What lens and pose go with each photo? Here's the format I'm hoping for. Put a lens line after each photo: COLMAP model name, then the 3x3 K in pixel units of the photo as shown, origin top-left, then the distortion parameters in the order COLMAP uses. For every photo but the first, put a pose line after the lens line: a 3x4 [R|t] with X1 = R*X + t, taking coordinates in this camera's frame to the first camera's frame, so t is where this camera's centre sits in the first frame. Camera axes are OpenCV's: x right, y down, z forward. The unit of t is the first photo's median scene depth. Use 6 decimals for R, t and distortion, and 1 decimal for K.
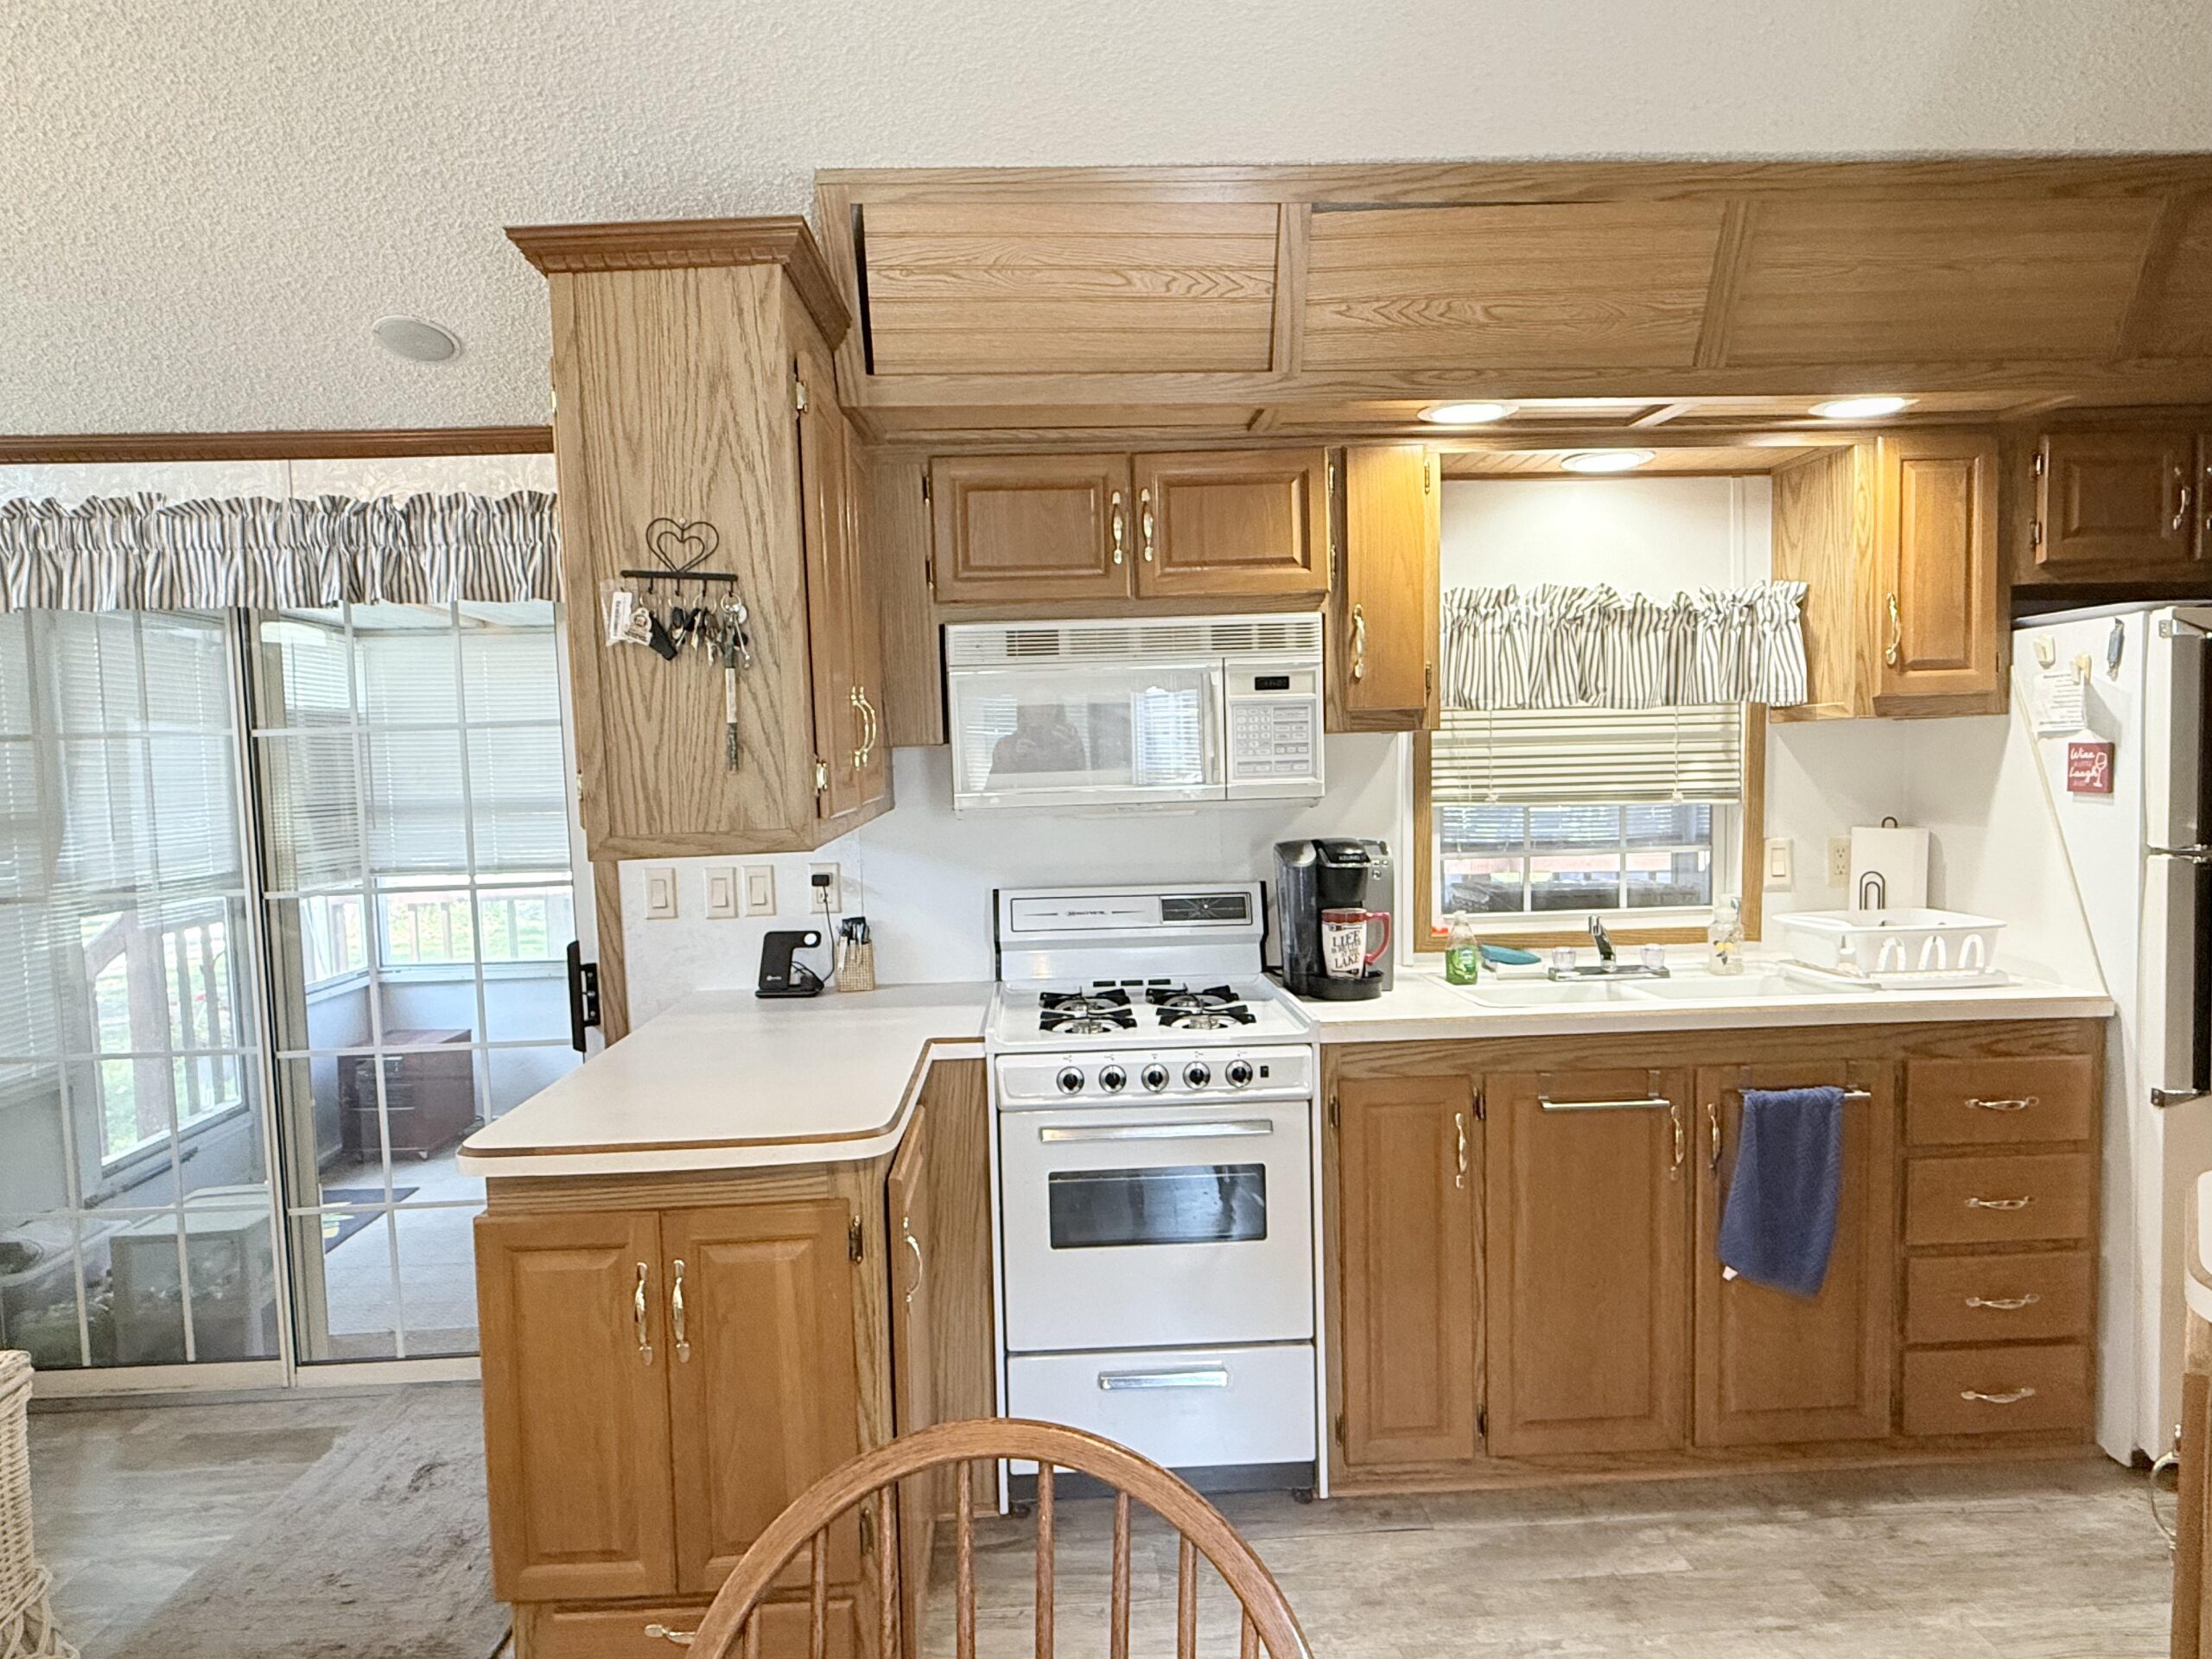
lens RADIAL K [[1289.6, 0, 1101.0], [0, 1289.6, 841.7], [0, 0, 1]] dist [0.003074, 0.001389]
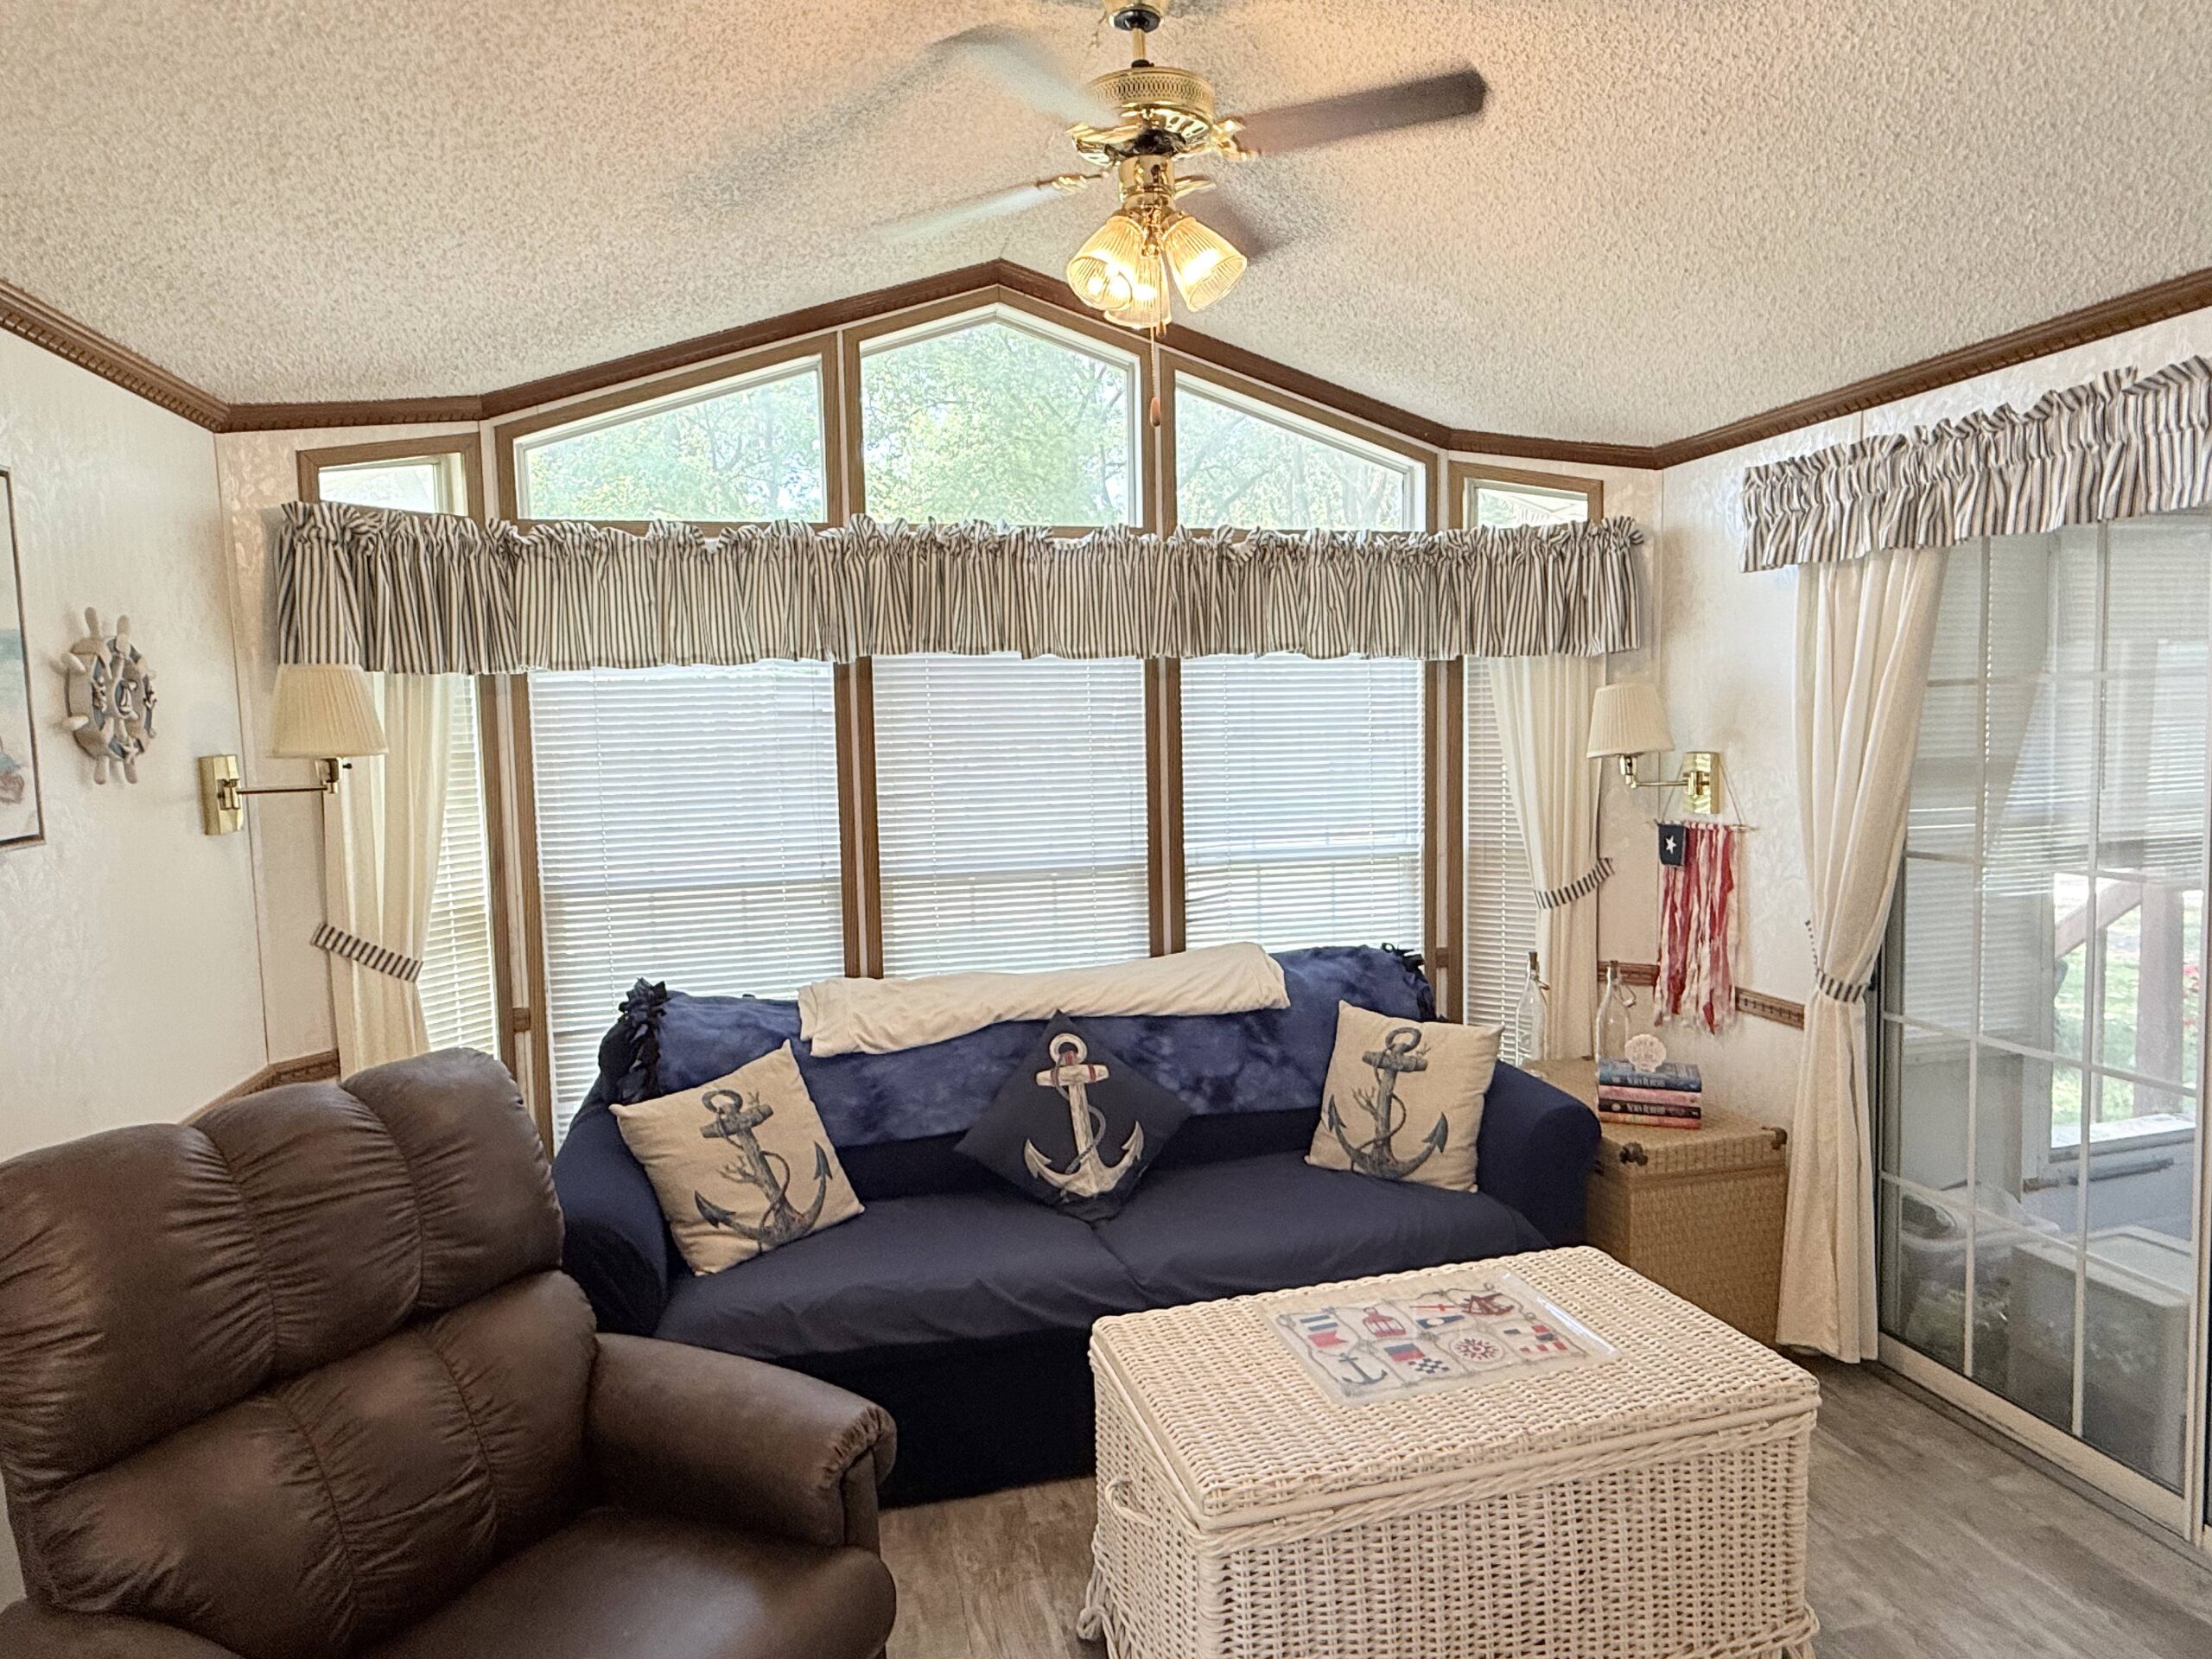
lens RADIAL K [[1289.6, 0, 1103.5], [0, 1289.6, 824.9], [0, 0, 1]] dist [0.003074, 0.001389]
pose [[0.192625, 0.096711, -0.976495, -0.059505], [-0.039724, 0.995084, 0.090716, -0.041015], [0.980468, 0.021316, 0.195520, 0.245931]]
